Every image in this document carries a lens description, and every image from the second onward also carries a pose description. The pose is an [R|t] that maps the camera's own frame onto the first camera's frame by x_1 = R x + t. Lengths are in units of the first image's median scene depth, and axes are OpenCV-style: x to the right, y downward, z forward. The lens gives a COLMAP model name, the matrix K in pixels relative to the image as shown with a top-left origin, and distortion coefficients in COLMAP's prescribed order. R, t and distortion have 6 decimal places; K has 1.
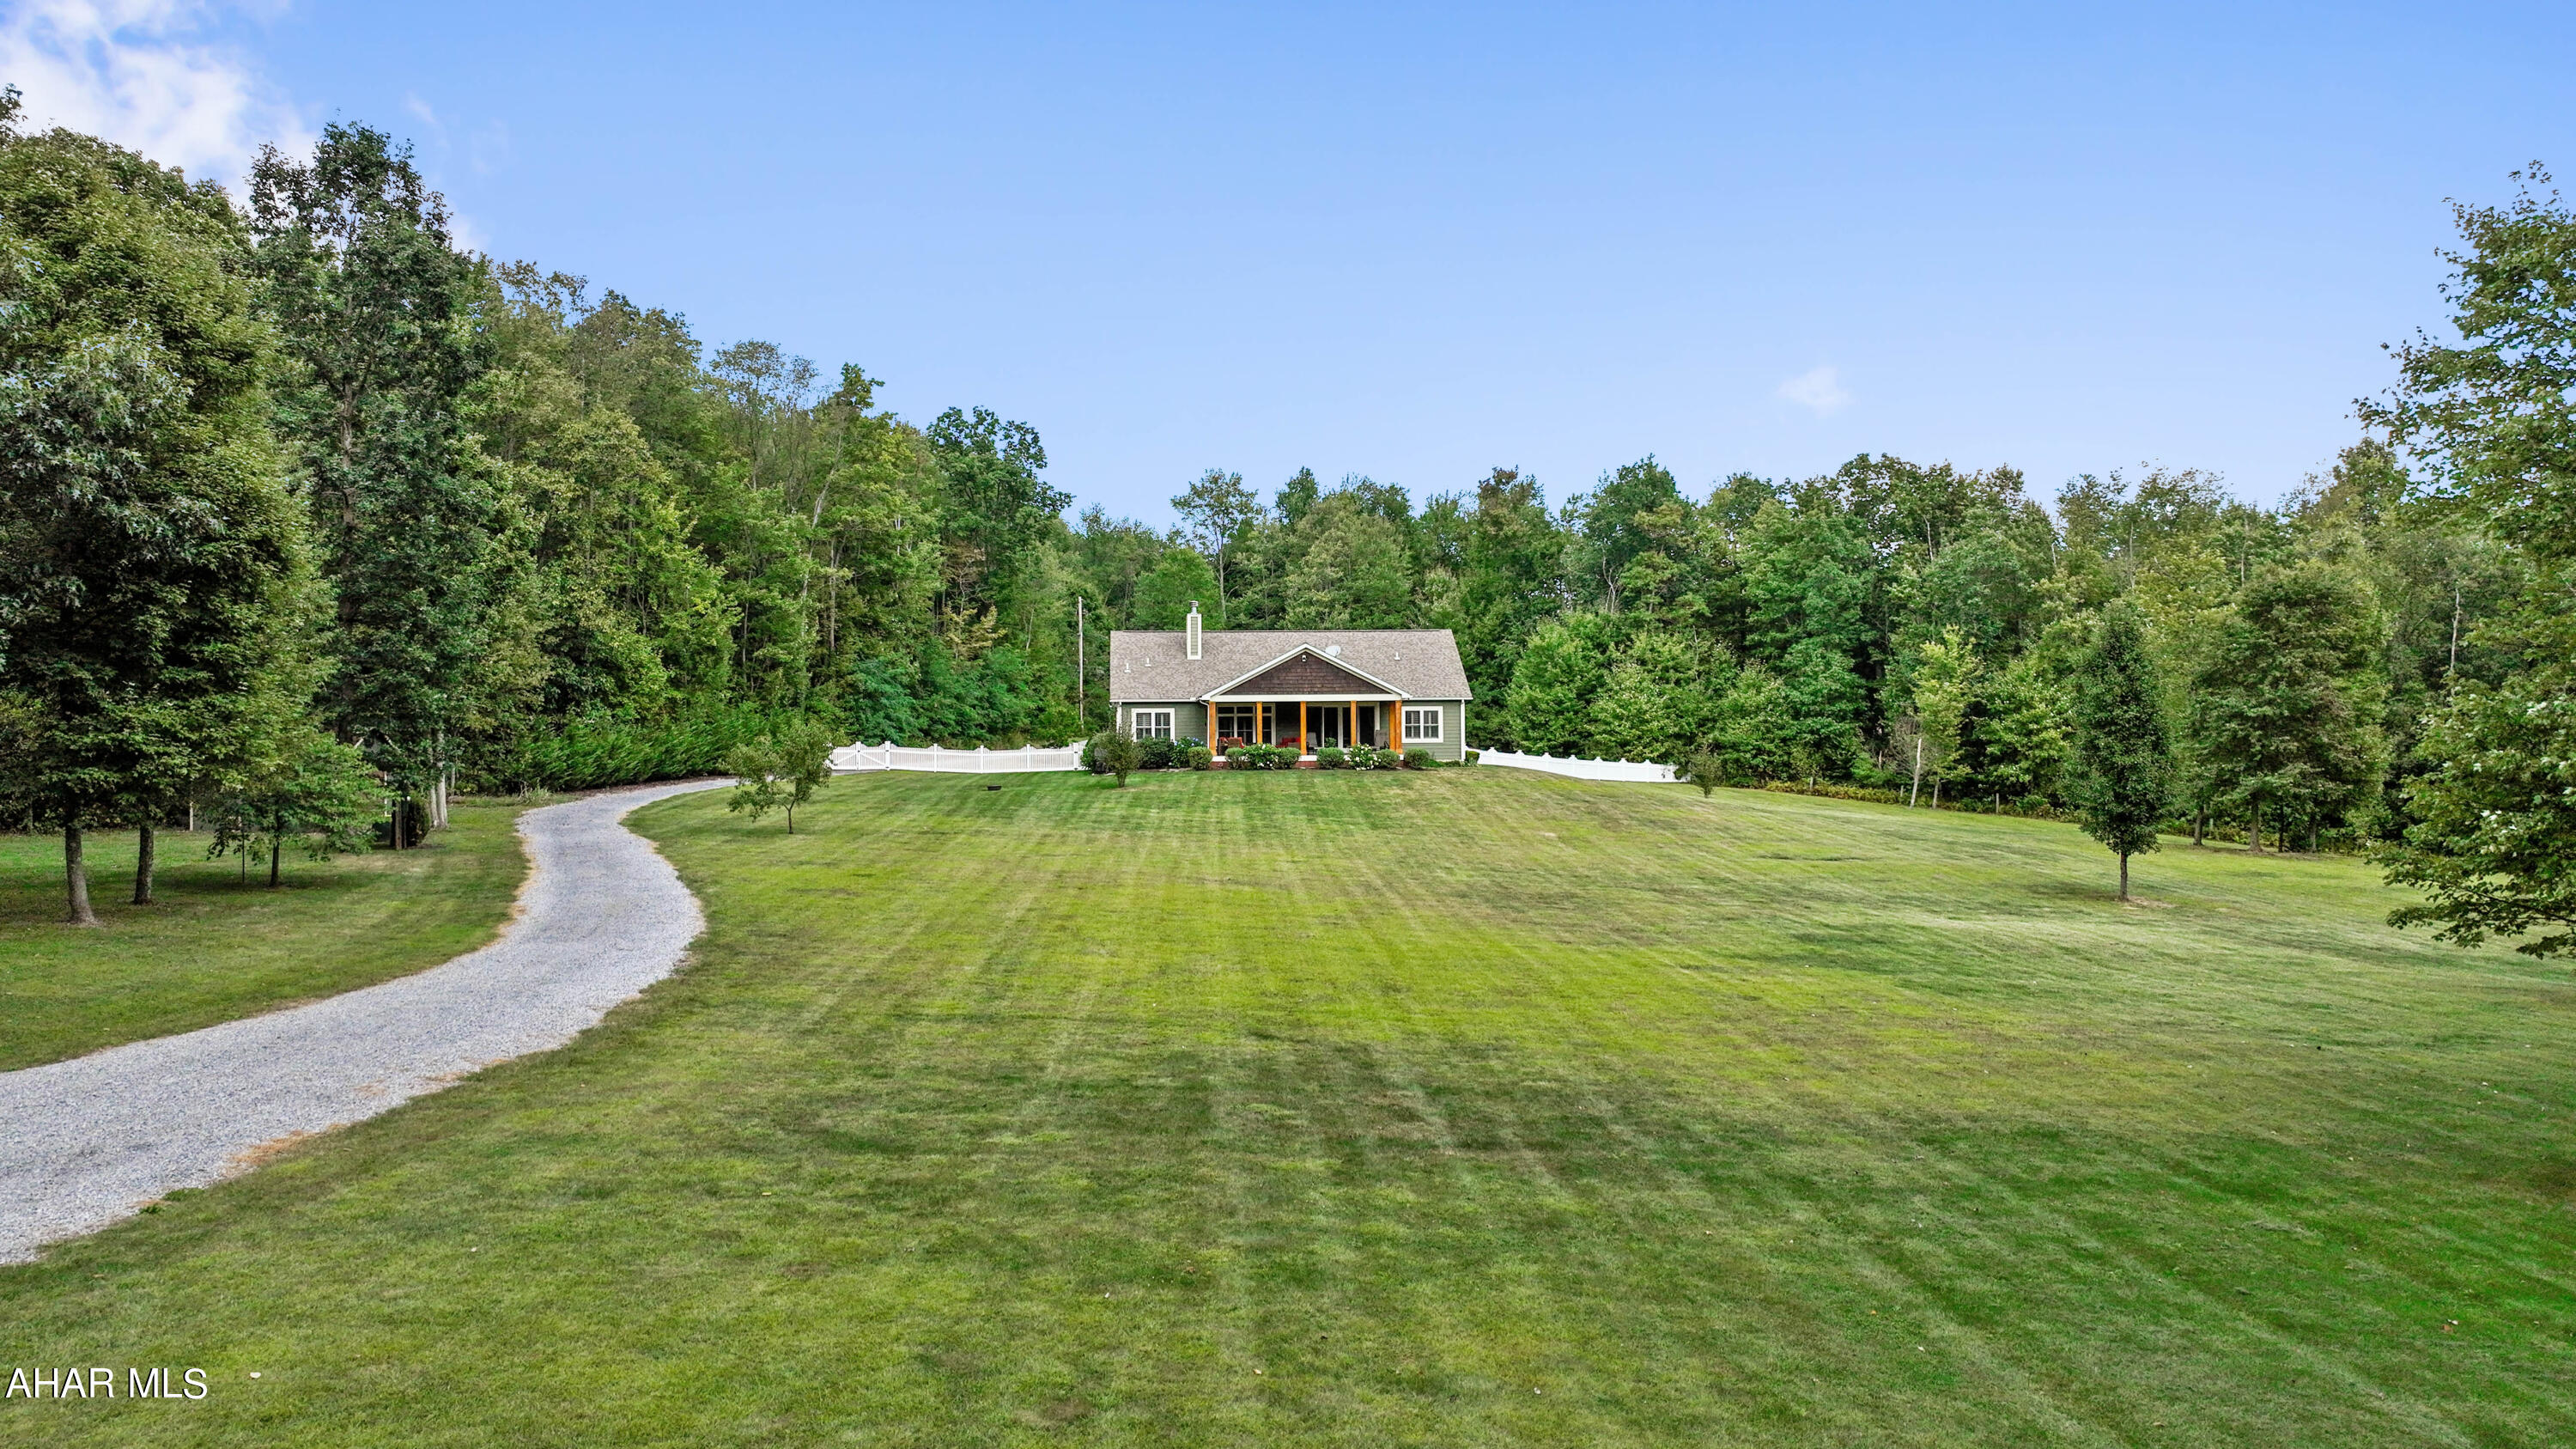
lens RADIAL K [[1800.8, 0, 1288.9], [0, 1800.8, 725.6], [0, 0, 1]] dist [0.012023, 0.001811]
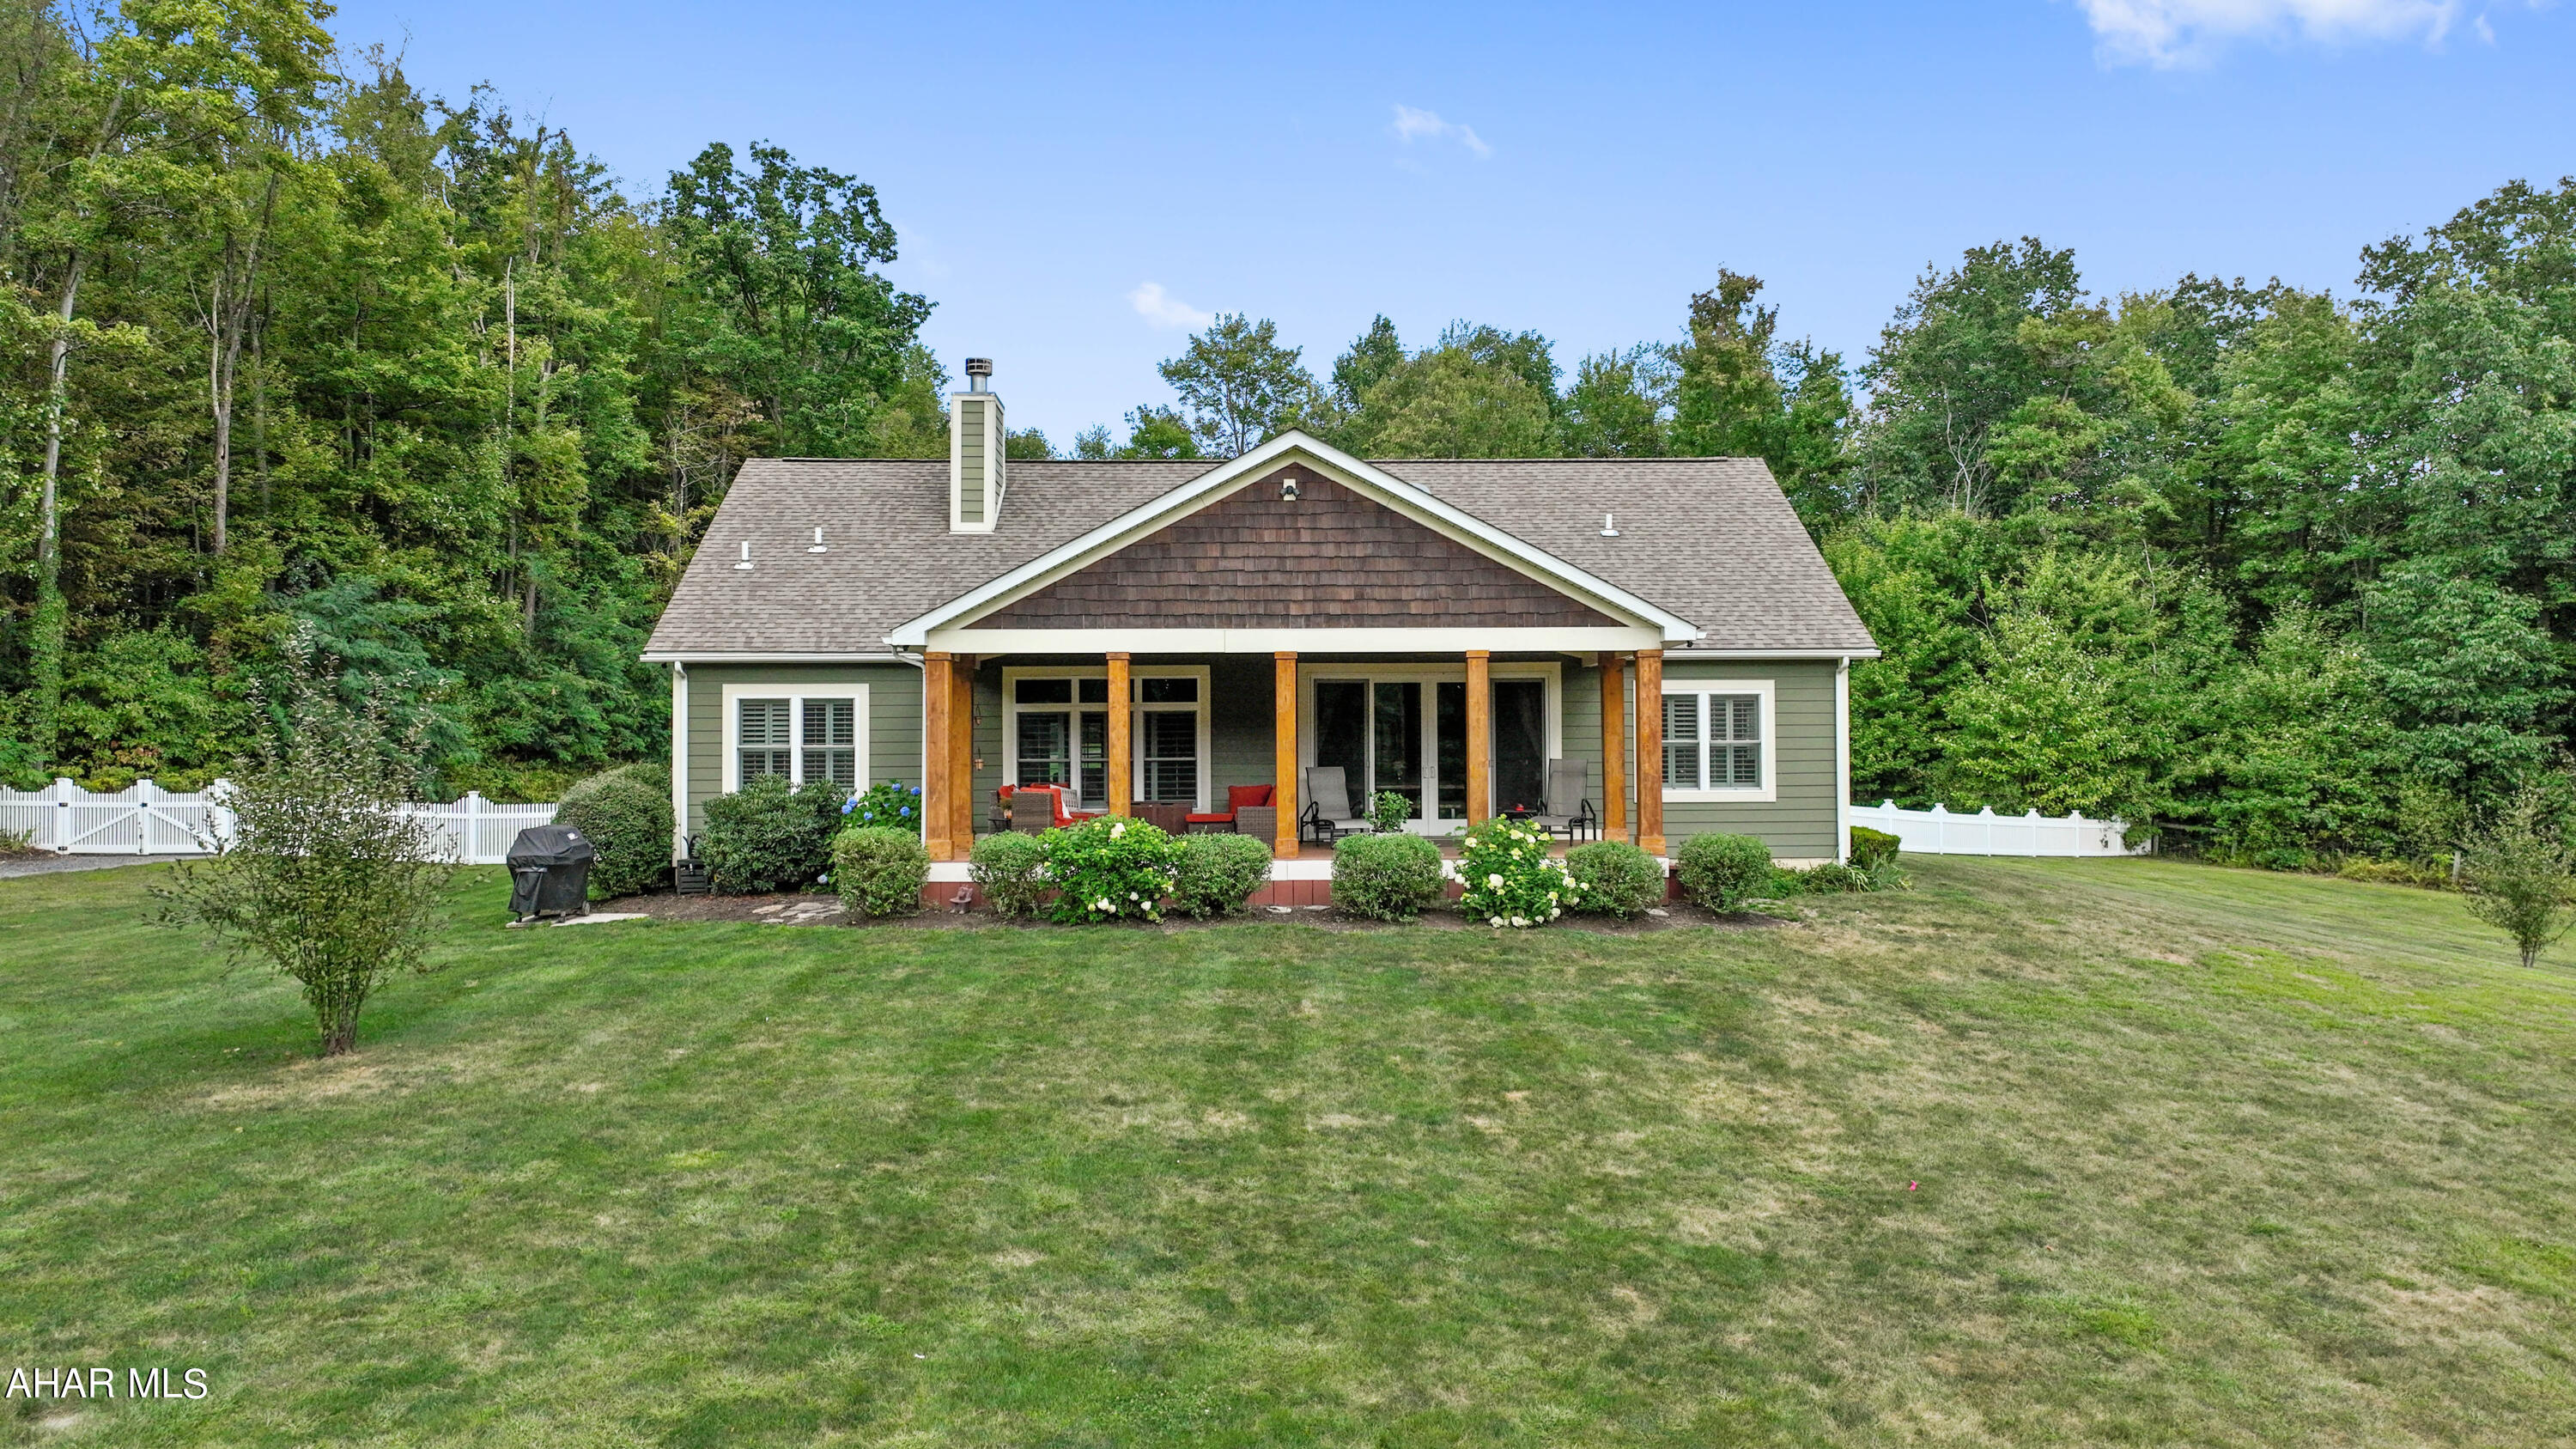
lens RADIAL K [[1800.8, 0, 1286.9], [0, 1800.8, 713.8], [0, 0, 1]] dist [0.012023, 0.001811]
pose [[0.998372, 0.001844, -0.057015, 0.015683], [-0.002475, 0.999936, -0.011004, -0.001114], [0.056991, 0.011127, 0.998313, 0.501105]]
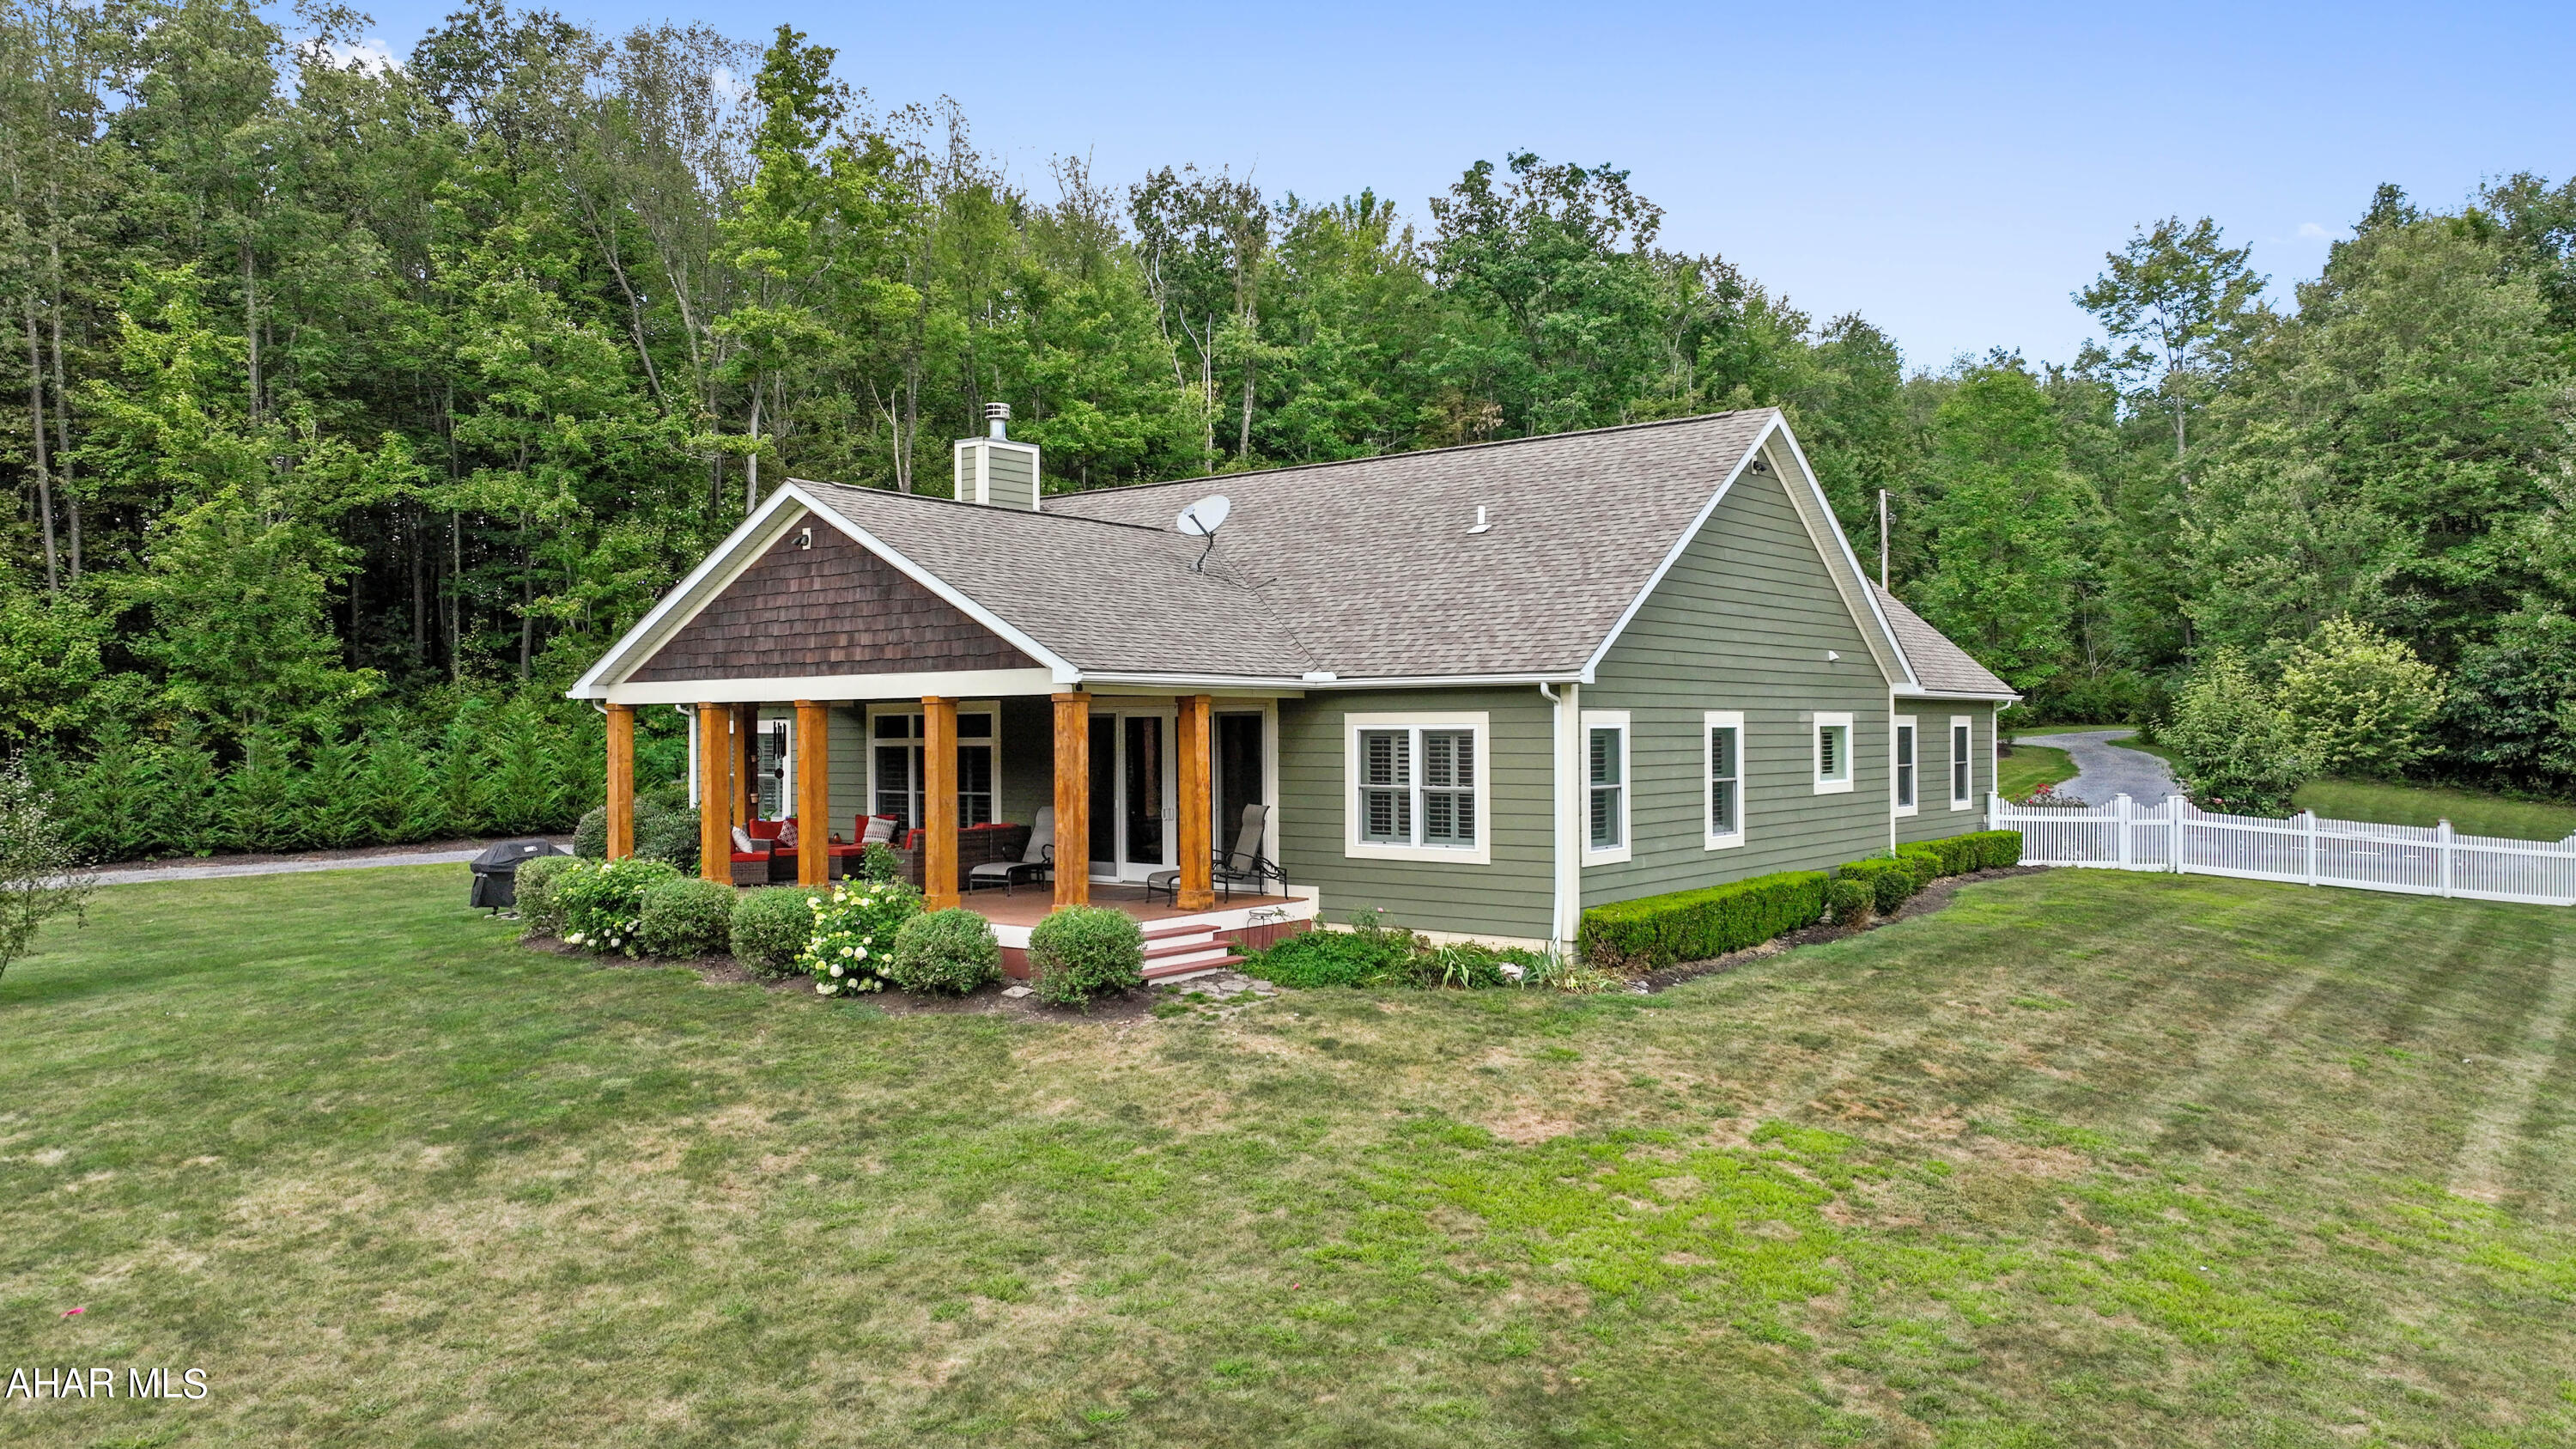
lens RADIAL K [[1800.8, 0, 1290.6], [0, 1800.8, 731.6], [0, 0, 1]] dist [0.012023, 0.001811]
pose [[0.728856, 0.004904, -0.684649, 0.164513], [0.006479, 0.999880, 0.014058, -0.008247], [0.684636, -0.014682, 0.728737, 0.580701]]
